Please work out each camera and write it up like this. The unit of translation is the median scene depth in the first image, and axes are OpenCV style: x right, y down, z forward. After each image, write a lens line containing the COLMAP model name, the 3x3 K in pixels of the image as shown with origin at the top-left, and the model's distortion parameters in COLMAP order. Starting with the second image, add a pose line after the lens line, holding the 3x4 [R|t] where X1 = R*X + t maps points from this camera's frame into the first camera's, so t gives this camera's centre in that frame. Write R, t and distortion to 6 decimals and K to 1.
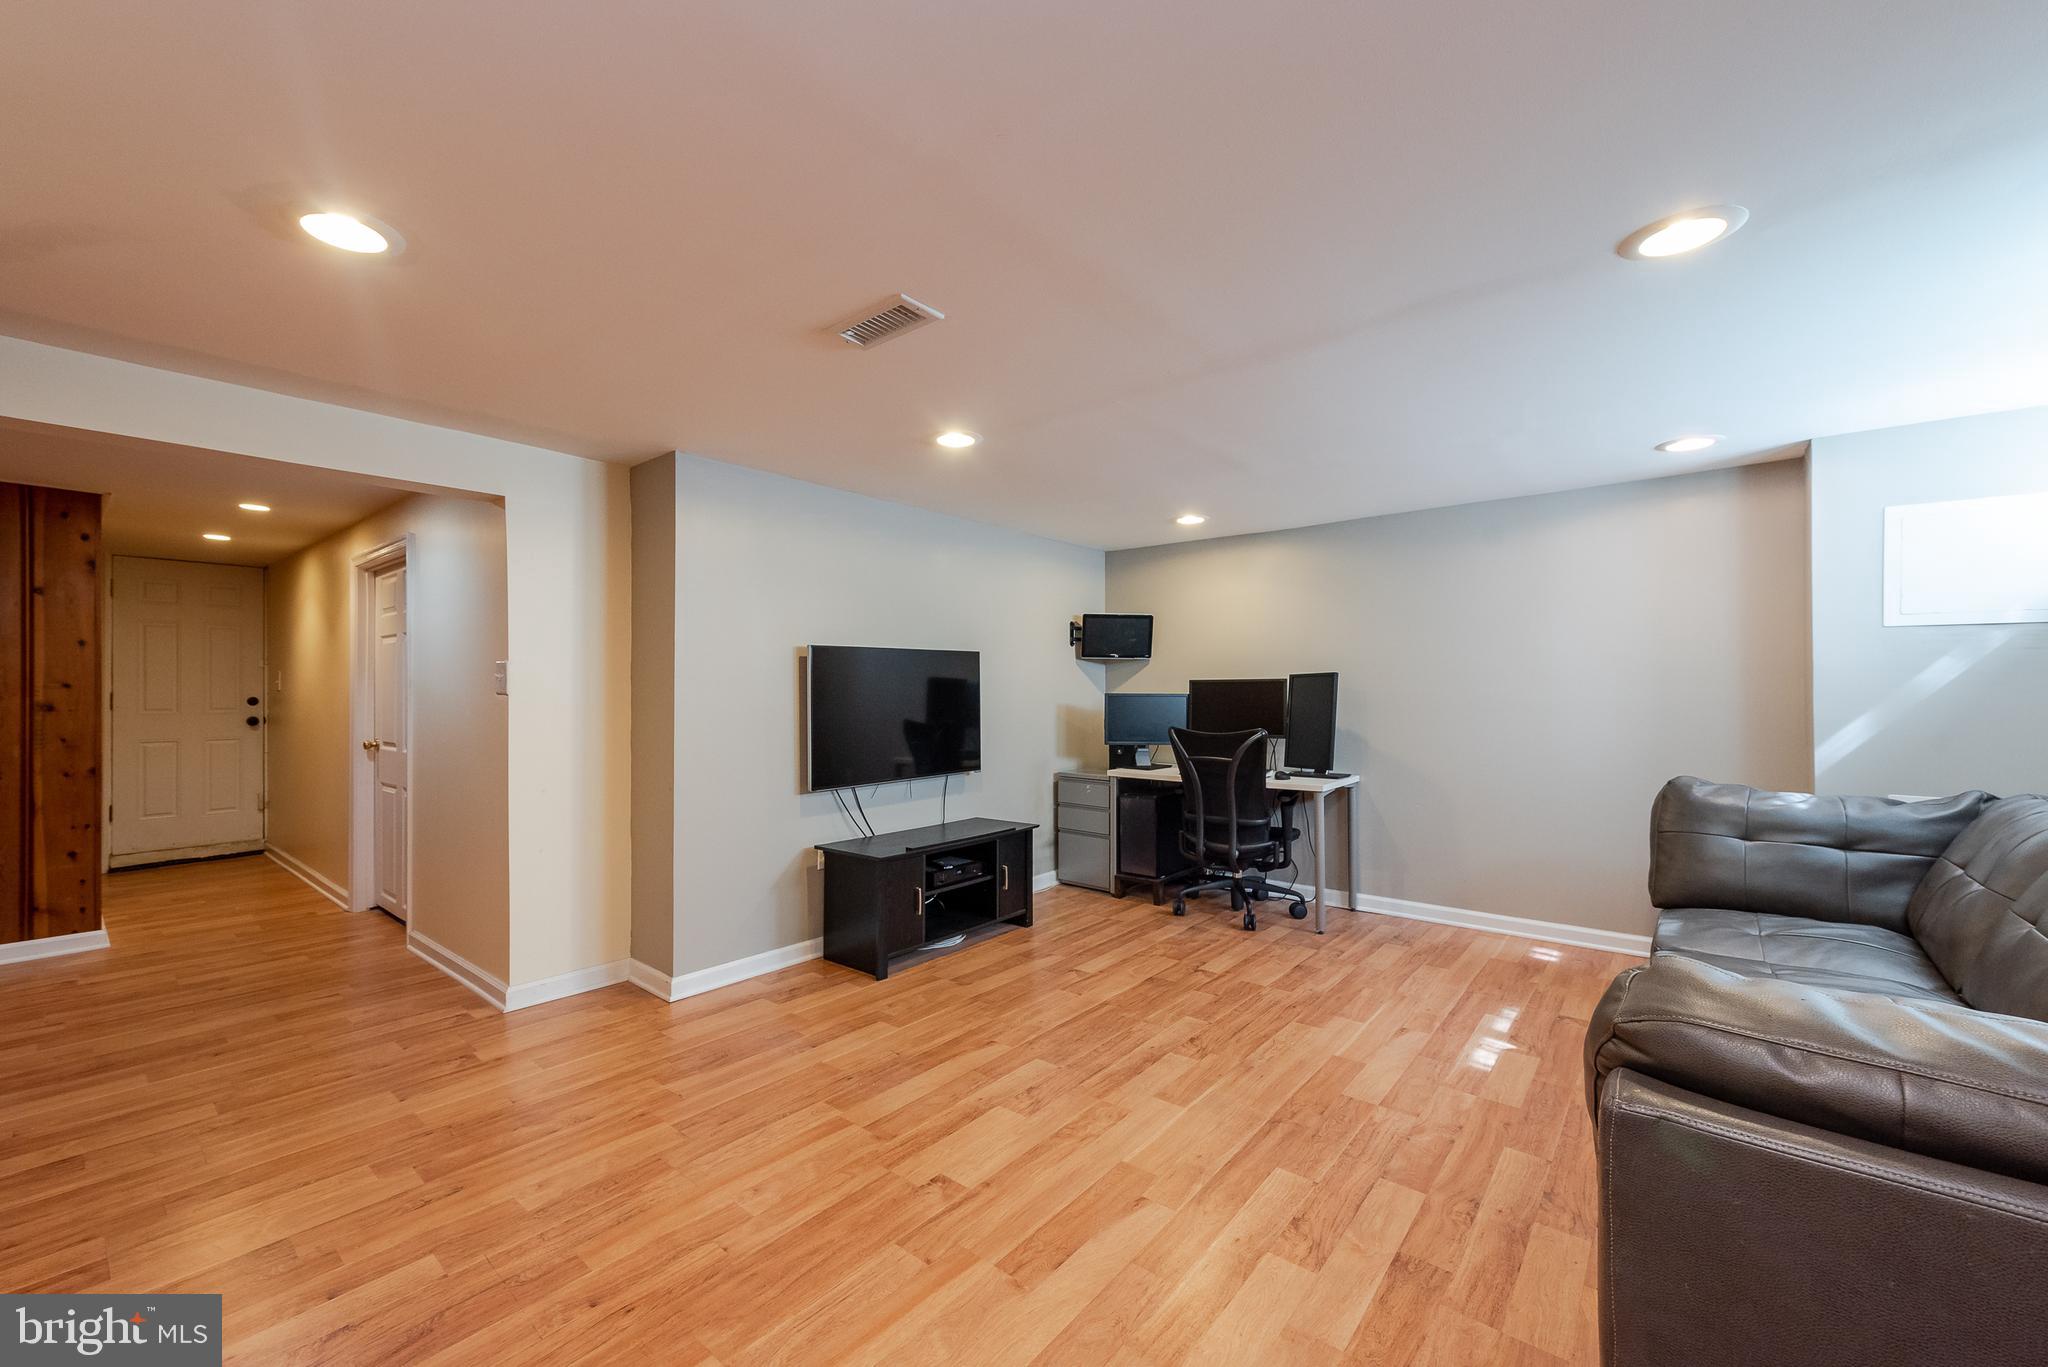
lens RADIAL K [[843.9, 0, 981.0], [0, 843.9, 690.0], [0, 0, 1]] dist [0.013654, -0.000013]
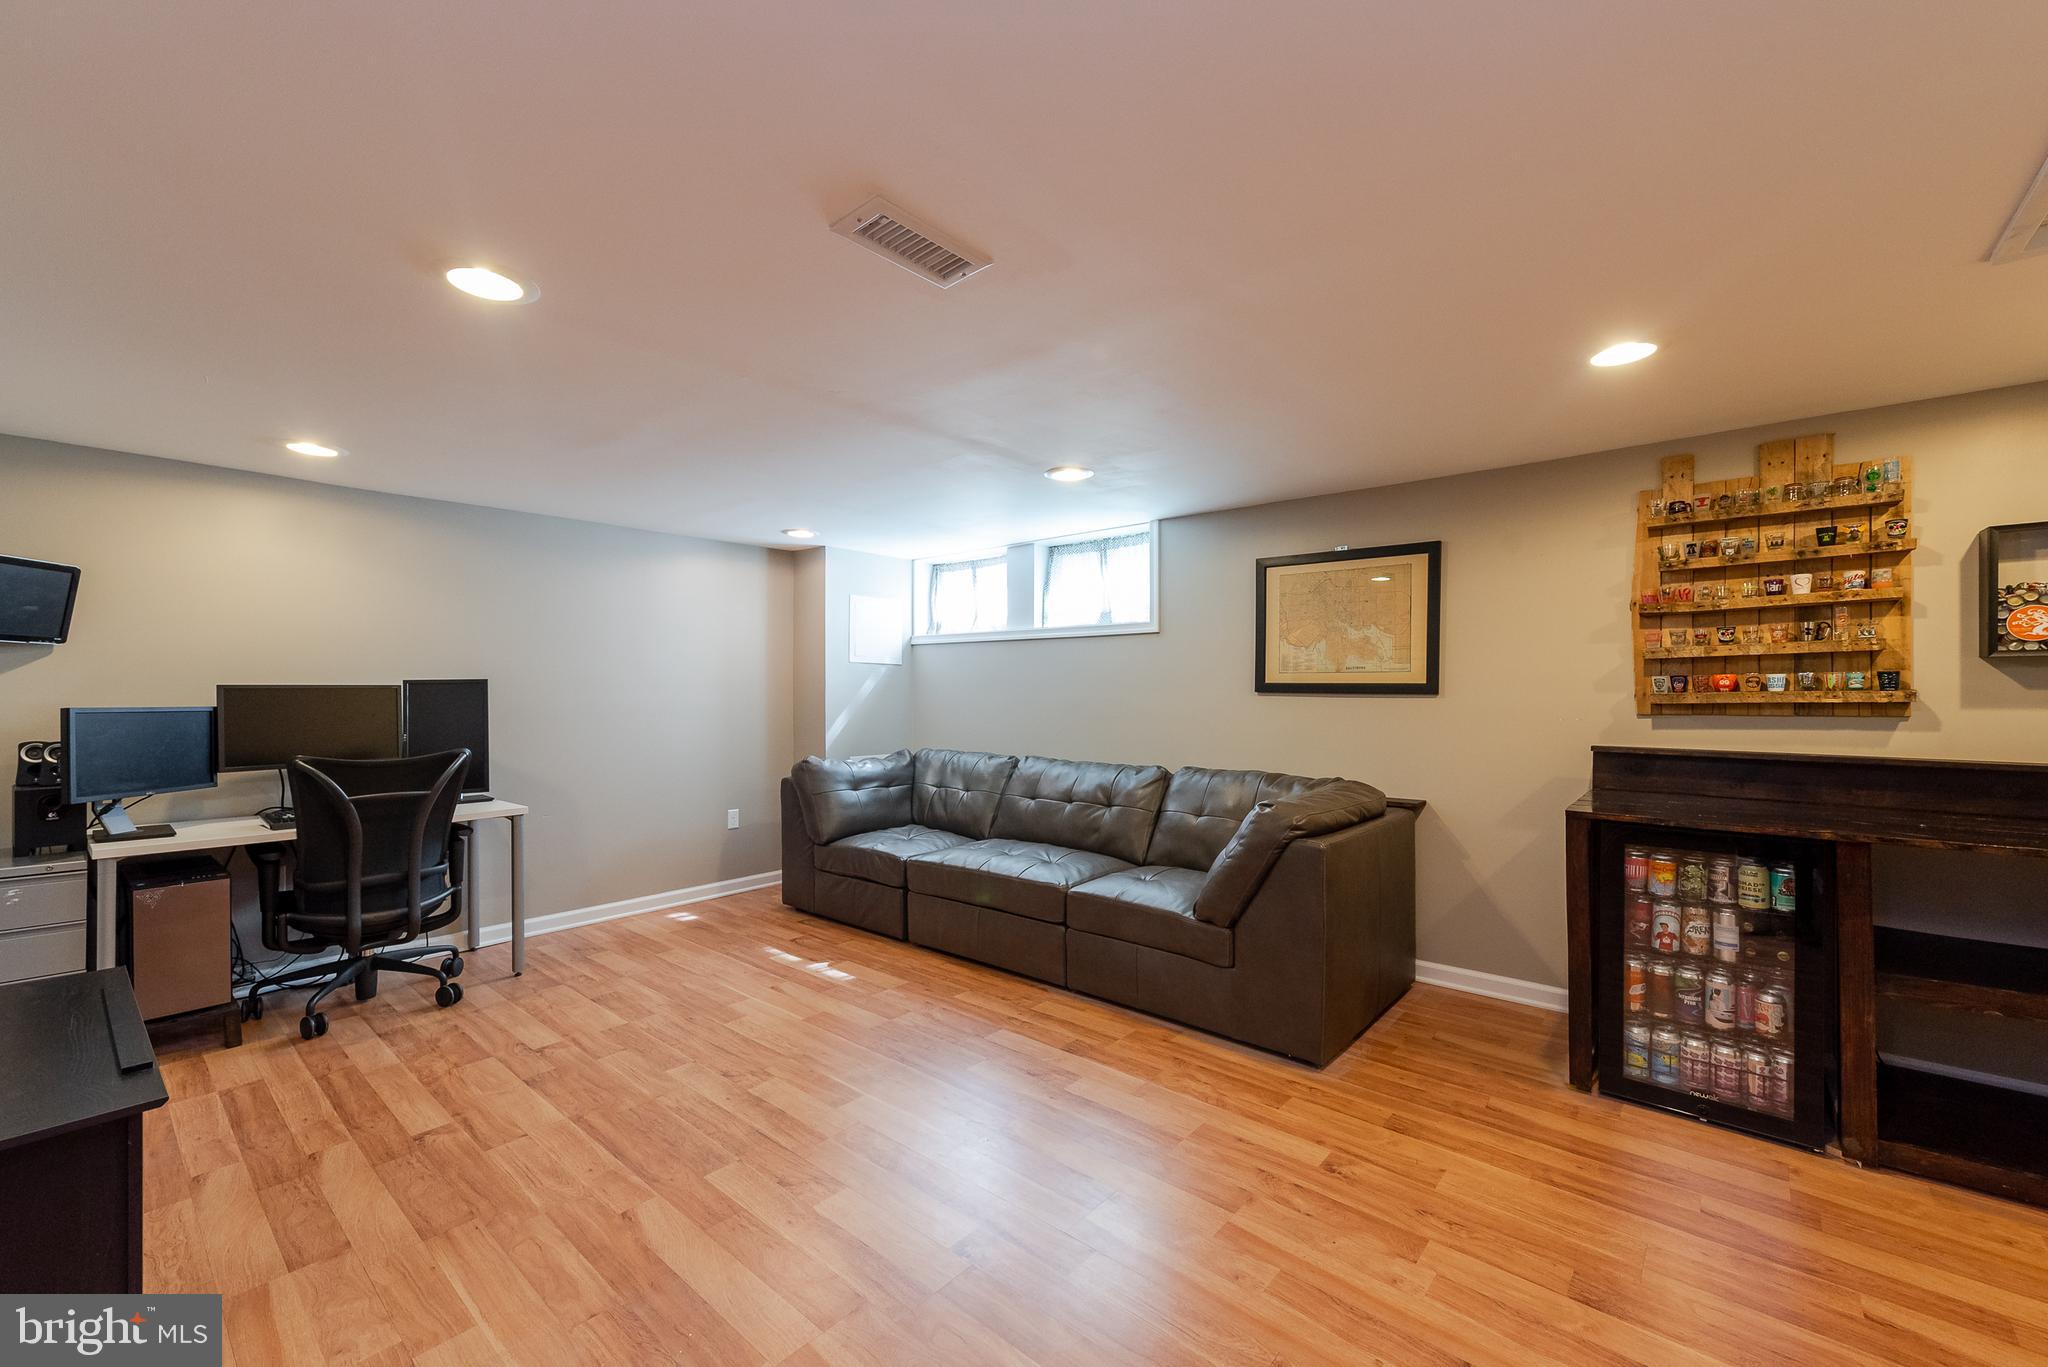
lens RADIAL K [[832.6, 0, 1024.0], [0, 832.6, 683.5], [0, 0, 1]] dist [0.003620, -0.000318]
pose [[-0.027617, 0.012495, 0.999540, -0.671866], [0.001408, 0.999921, -0.012461, -0.006706], [-0.999618, 0.001064, -0.027632, 0.685146]]
